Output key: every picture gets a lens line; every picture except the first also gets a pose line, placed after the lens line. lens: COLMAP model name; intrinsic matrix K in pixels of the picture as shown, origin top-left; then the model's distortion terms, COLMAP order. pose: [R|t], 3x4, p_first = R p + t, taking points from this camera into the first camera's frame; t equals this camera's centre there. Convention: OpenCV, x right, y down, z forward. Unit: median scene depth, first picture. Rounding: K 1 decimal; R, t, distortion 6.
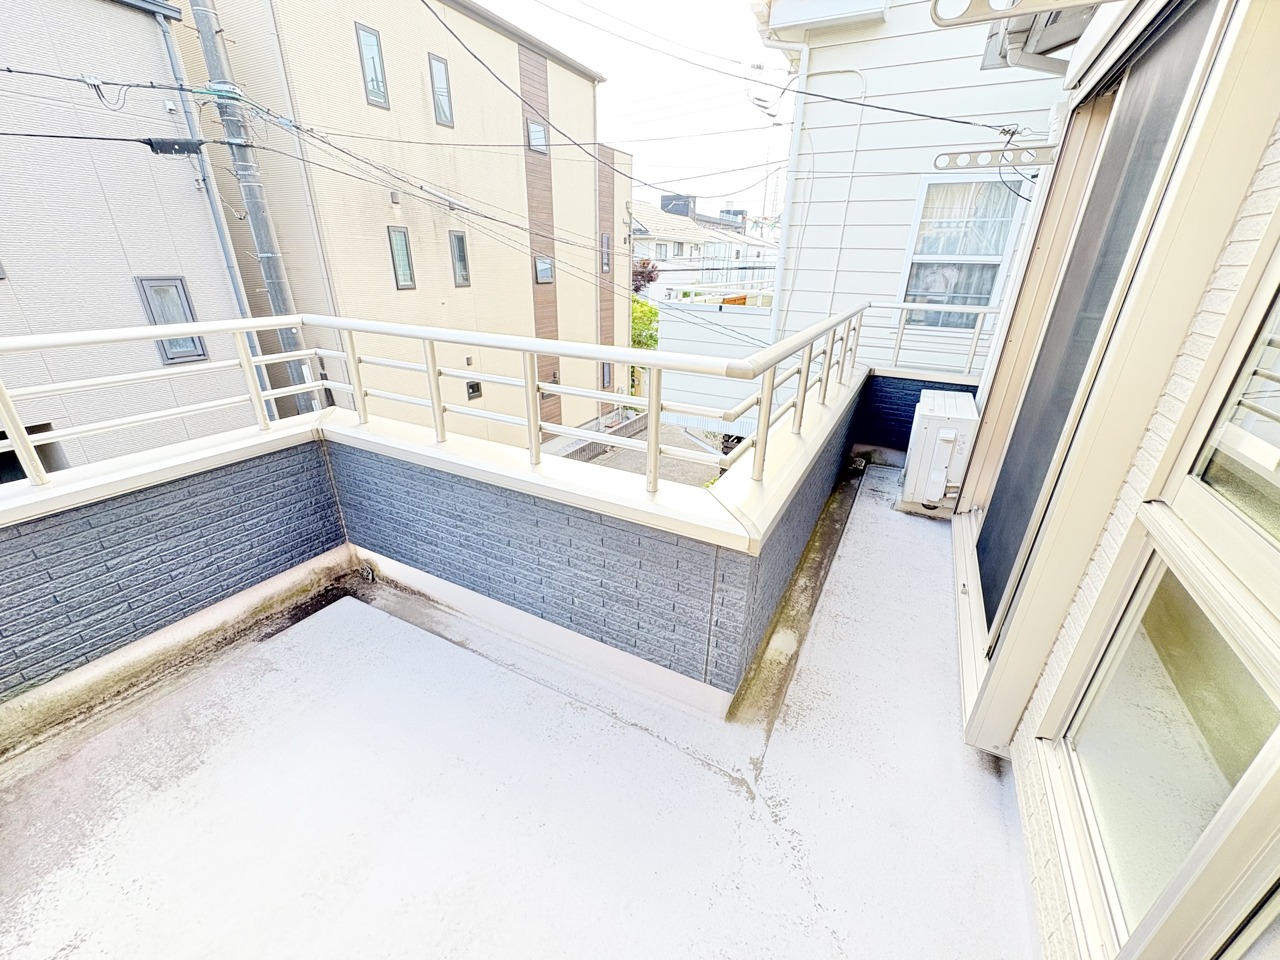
lens RADIAL K [[507.5, 0, 640.6], [0, 507.5, 476.2], [0, 0, 1]] dist [0.000125, 0.000260]
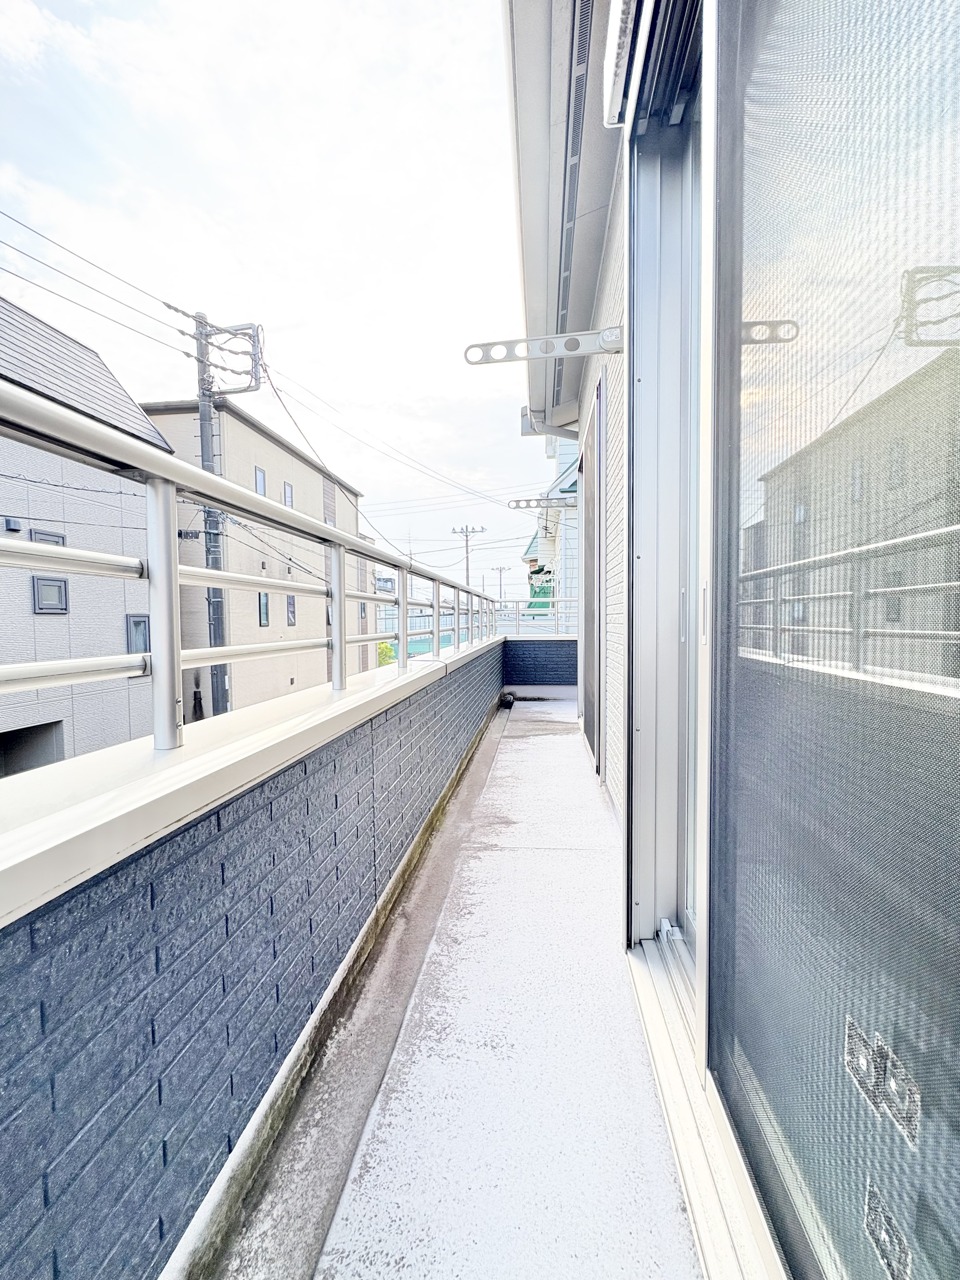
lens RADIAL K [[507.5, 0, 482.0], [0, 507.5, 641.0], [0, 0, 1]] dist [0.000125, 0.000260]
pose [[0.931603, -0.045785, 0.360582, -0.517159], [0.170193, 0.931512, -0.321433, 0.236199], [-0.321170, 0.360816, 0.875592, -0.409464]]
